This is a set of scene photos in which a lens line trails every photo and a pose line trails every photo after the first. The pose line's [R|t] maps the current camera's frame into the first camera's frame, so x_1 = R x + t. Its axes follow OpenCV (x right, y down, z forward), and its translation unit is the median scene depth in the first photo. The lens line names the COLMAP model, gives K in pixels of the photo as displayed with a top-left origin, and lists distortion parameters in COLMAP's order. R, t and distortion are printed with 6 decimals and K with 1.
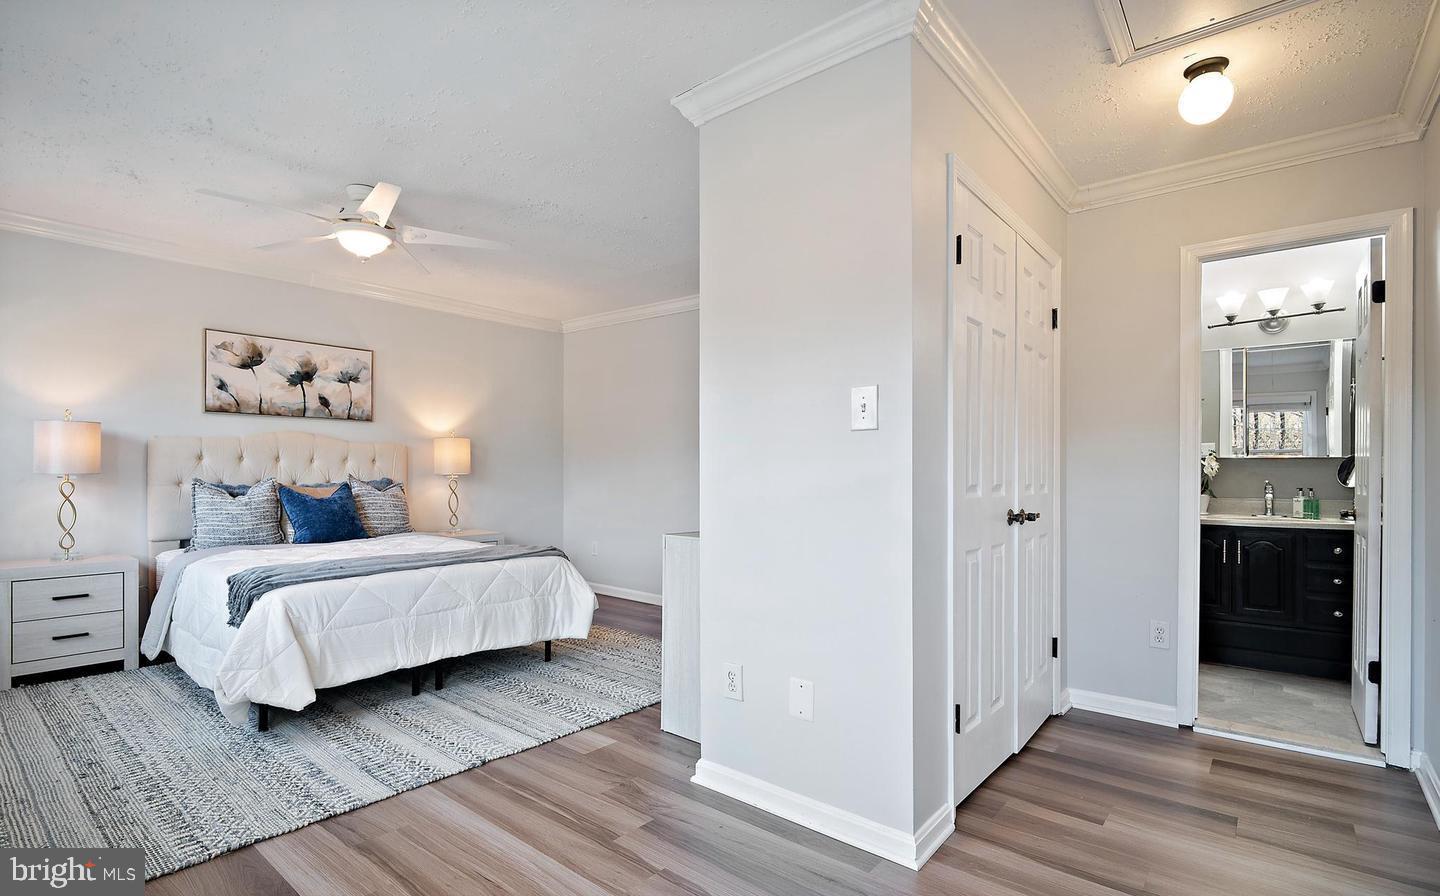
lens RADIAL K [[680.5, 0, 716.0], [0, 680.5, 466.3], [0, 0, 1]] dist [-0.002146, -0.000001]
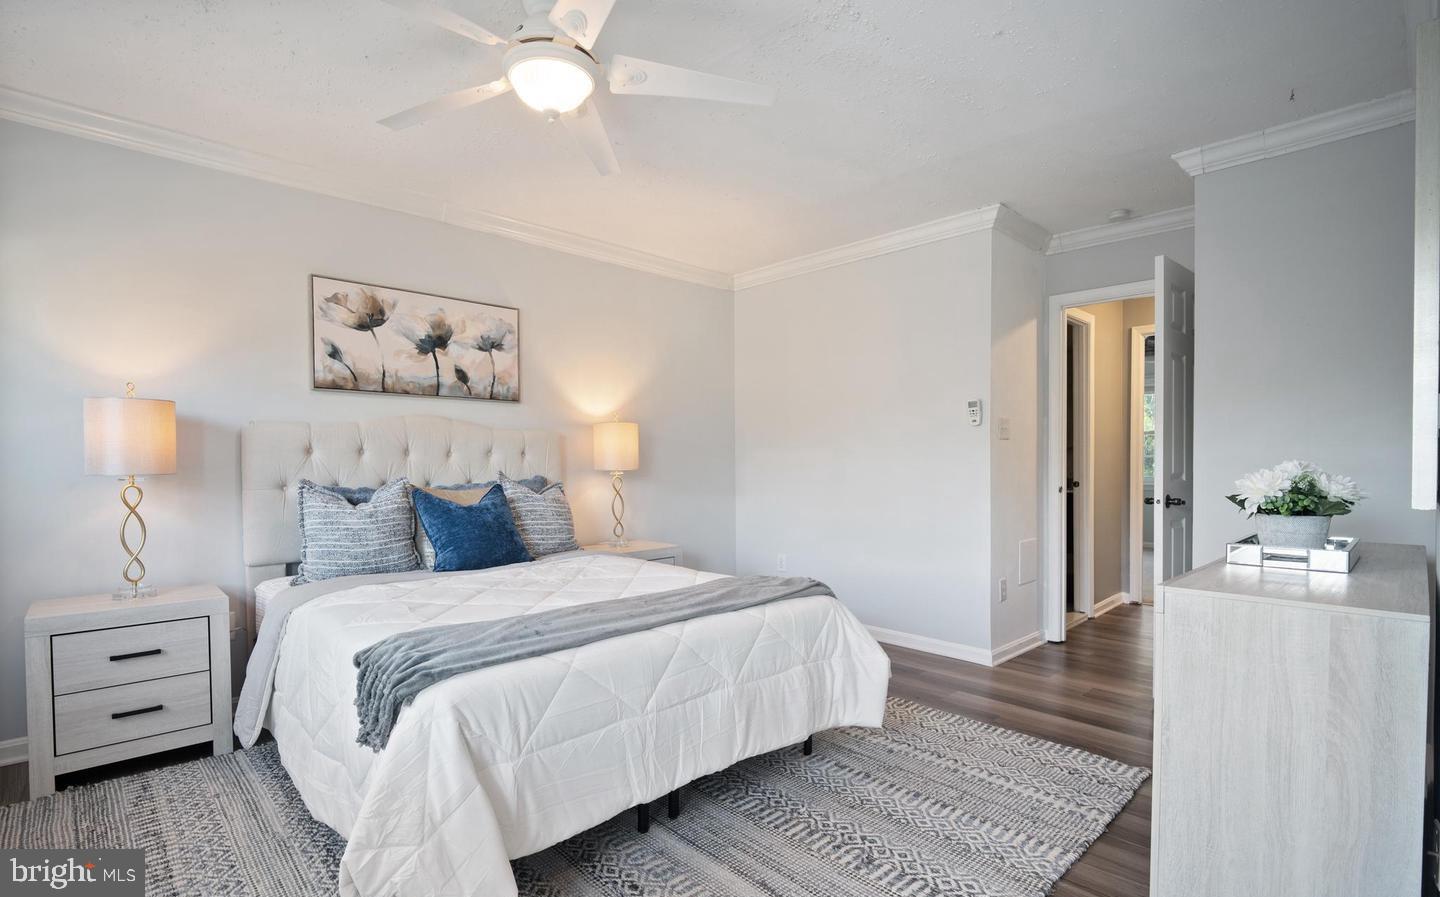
lens RADIAL K [[673.5, 0, 721.1], [0, 673.5, 474.6], [0, 0, 1]] dist [0.002170, -0.000401]
pose [[0.994416, -0.008266, -0.105210, -0.247375], [0.010532, 0.999724, 0.021001, 0.002395], [0.105008, -0.021992, 0.994228, 0.332190]]
